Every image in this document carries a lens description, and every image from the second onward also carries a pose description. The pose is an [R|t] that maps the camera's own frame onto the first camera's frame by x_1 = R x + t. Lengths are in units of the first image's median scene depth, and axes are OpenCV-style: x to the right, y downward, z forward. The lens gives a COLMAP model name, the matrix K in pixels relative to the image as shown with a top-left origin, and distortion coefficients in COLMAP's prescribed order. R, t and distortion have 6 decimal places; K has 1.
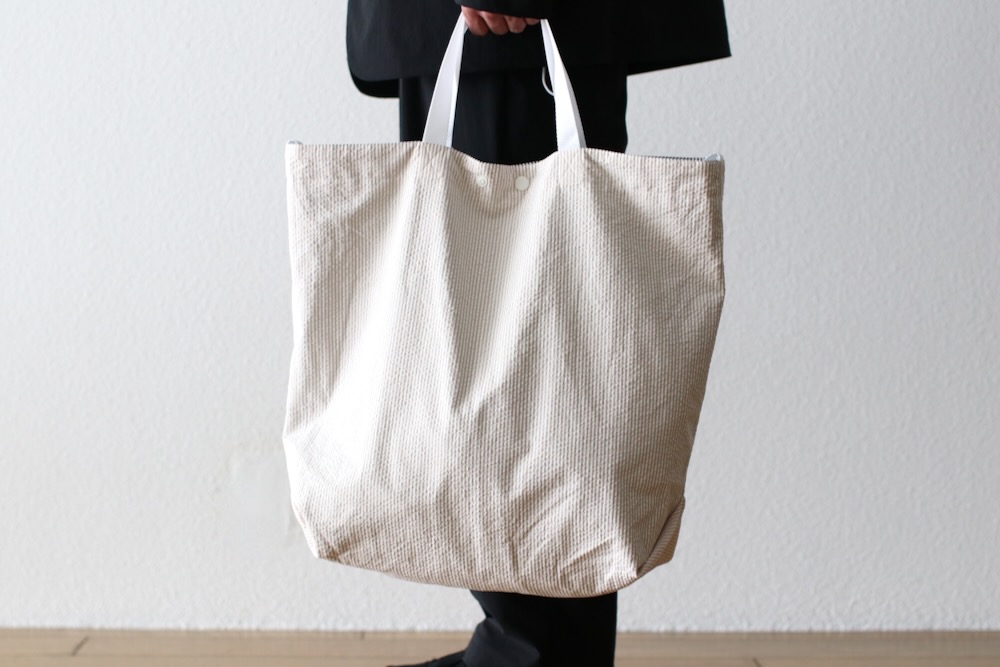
lens RADIAL K [[2385.7, 0, 505.4], [0, 2385.7, 335.7], [0, 0, 1]] dist [-0.144376, 0.000000]
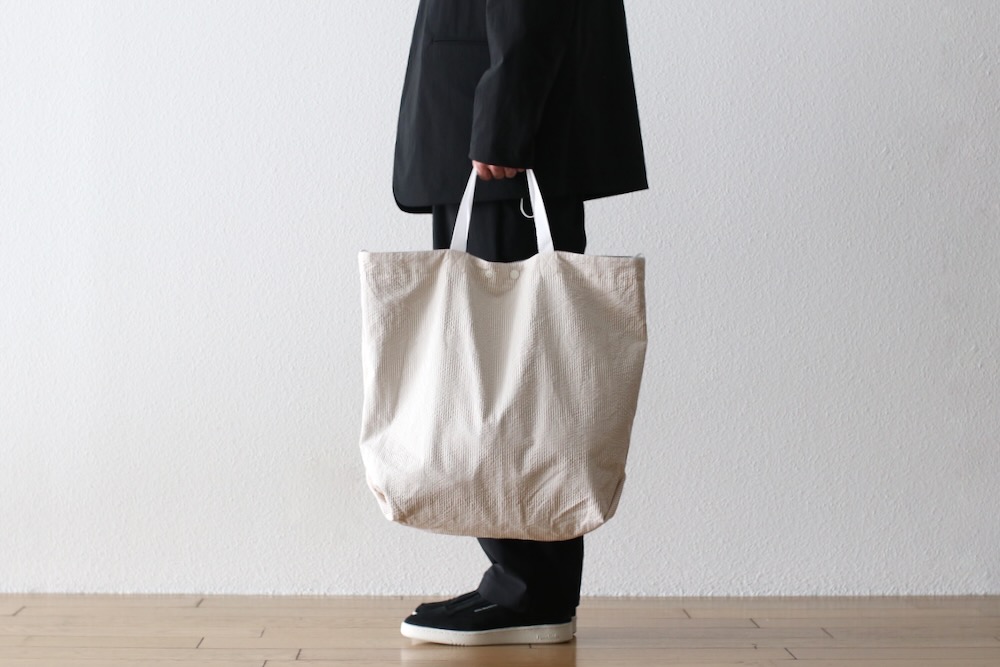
lens RADIAL K [[2385.7, 0, 497.5], [0, 2385.7, 327.7], [0, 0, 1]] dist [-0.144376, 0.000000]
pose [[0.999999, -0.000448, 0.000909, -0.005821], [0.000481, 0.999326, -0.036715, 0.020060], [-0.000892, 0.036716, 0.999325, -0.378816]]
